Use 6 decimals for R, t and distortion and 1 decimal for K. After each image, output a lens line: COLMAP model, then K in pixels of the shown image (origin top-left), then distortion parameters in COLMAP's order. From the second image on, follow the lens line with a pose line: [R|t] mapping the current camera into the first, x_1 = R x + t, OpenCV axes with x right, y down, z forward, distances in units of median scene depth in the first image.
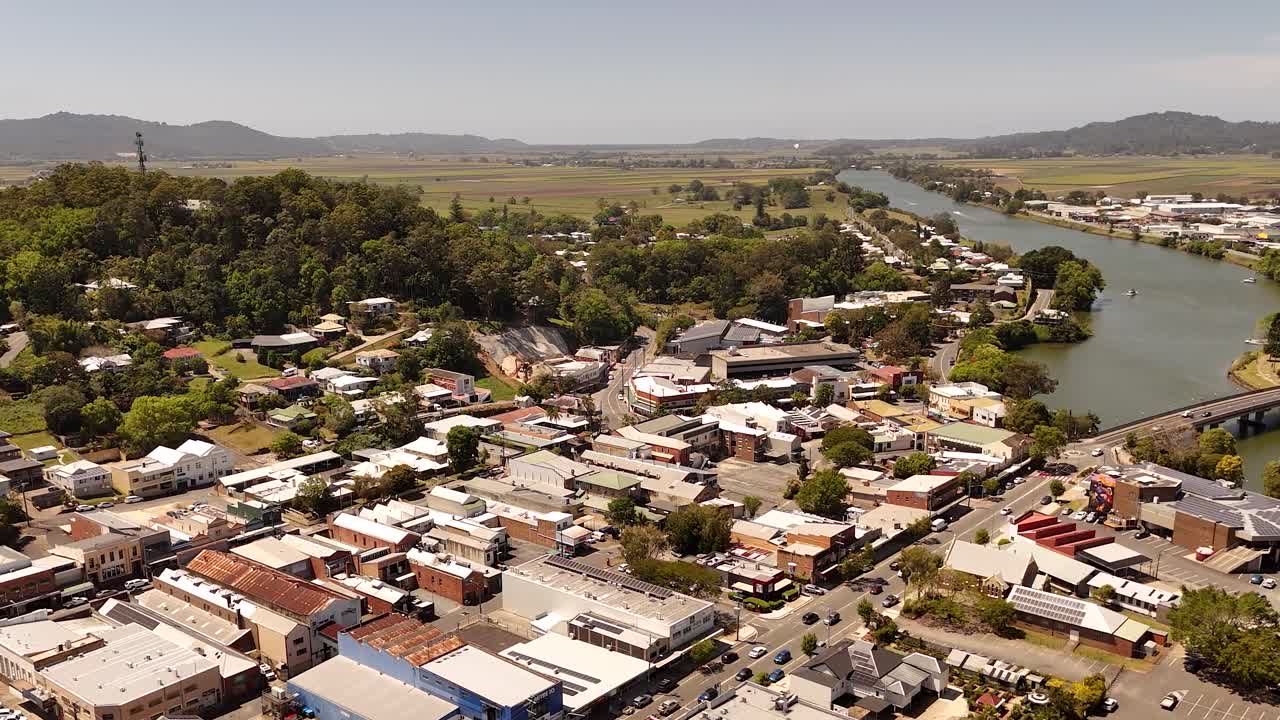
lens RADIAL K [[1147.9, 0, 640.0], [0, 1147.9, 360.0], [0, 0, 1]] dist [0.138115, -0.201097]
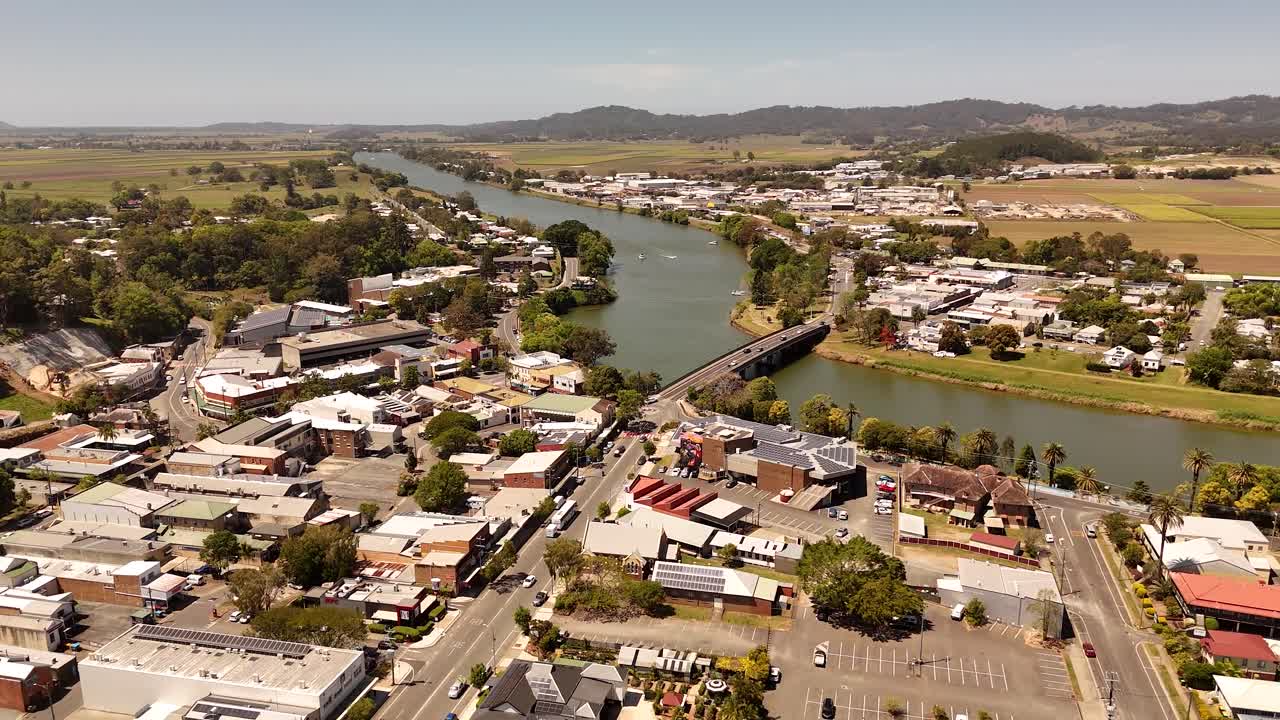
lens RADIAL K [[988.4, 0, 640.0], [0, 988.4, 360.0], [0, 0, 1]] dist [0.091589, -0.082330]
pose [[0.902967, -0.098100, 0.418361, -0.024421], [0.080018, 0.994950, 0.060595, -0.022797], [-0.422193, -0.021239, 0.906257, 0.122913]]
